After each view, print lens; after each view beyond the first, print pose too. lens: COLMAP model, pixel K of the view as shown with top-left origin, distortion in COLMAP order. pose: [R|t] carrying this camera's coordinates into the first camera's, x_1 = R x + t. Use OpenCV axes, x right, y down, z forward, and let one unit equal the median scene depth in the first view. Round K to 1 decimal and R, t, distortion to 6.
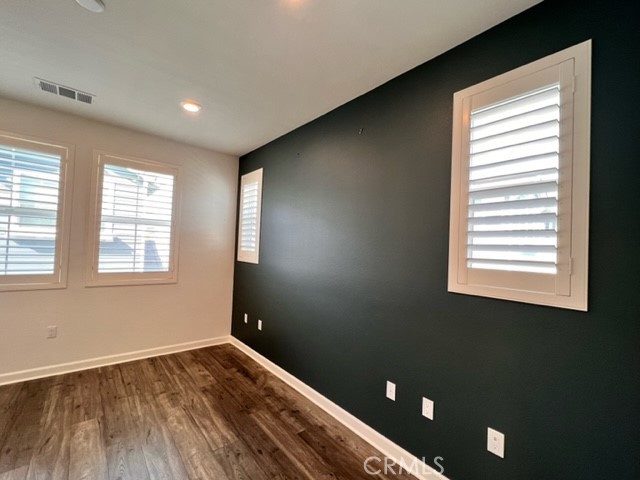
lens RADIAL K [[279.7, 0, 320.0], [0, 279.7, 240.0], [0, 0, 1]] dist [-0.000994, 0.000161]
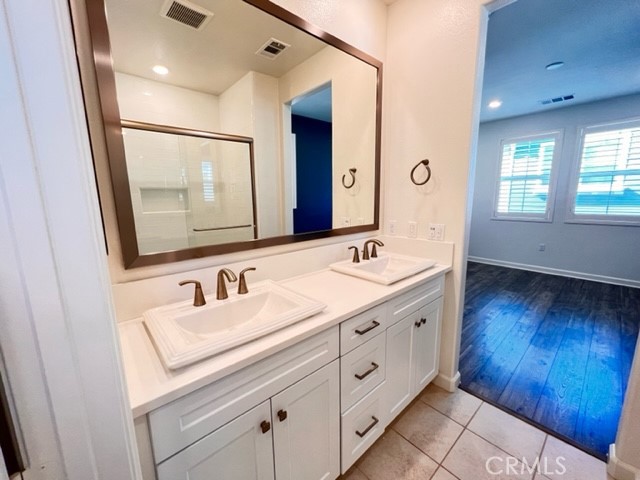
lens RADIAL K [[259.9, 0, 320.0], [0, 259.9, 240.0], [0, 0, 1]] dist [-0.000134, 0.000024]
pose [[0.019221, 0.121835, -0.992364, 0.606126], [0.042587, 0.991547, 0.122560, 0.033746], [0.998908, -0.044618, 0.013870, -0.388728]]
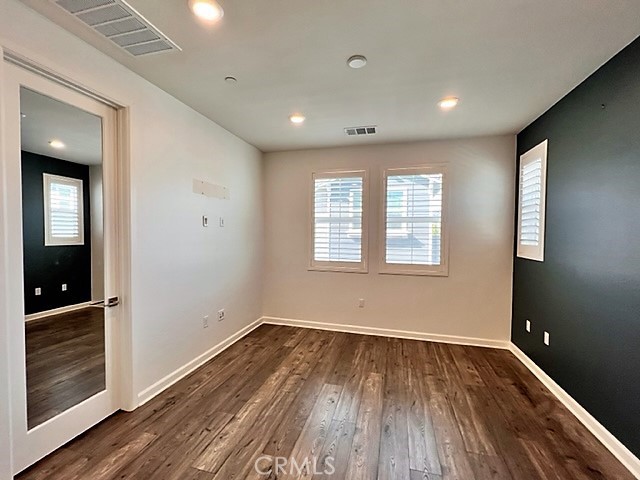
lens RADIAL K [[279.7, 0, 320.0], [0, 279.7, 240.0], [0, 0, 1]] dist [-0.000994, 0.000161]
pose [[0.565082, -0.019153, -0.824813, 0.101690], [0.035075, 0.999384, 0.000823, 0.001846], [0.824289, -0.029395, 0.565406, 0.036635]]
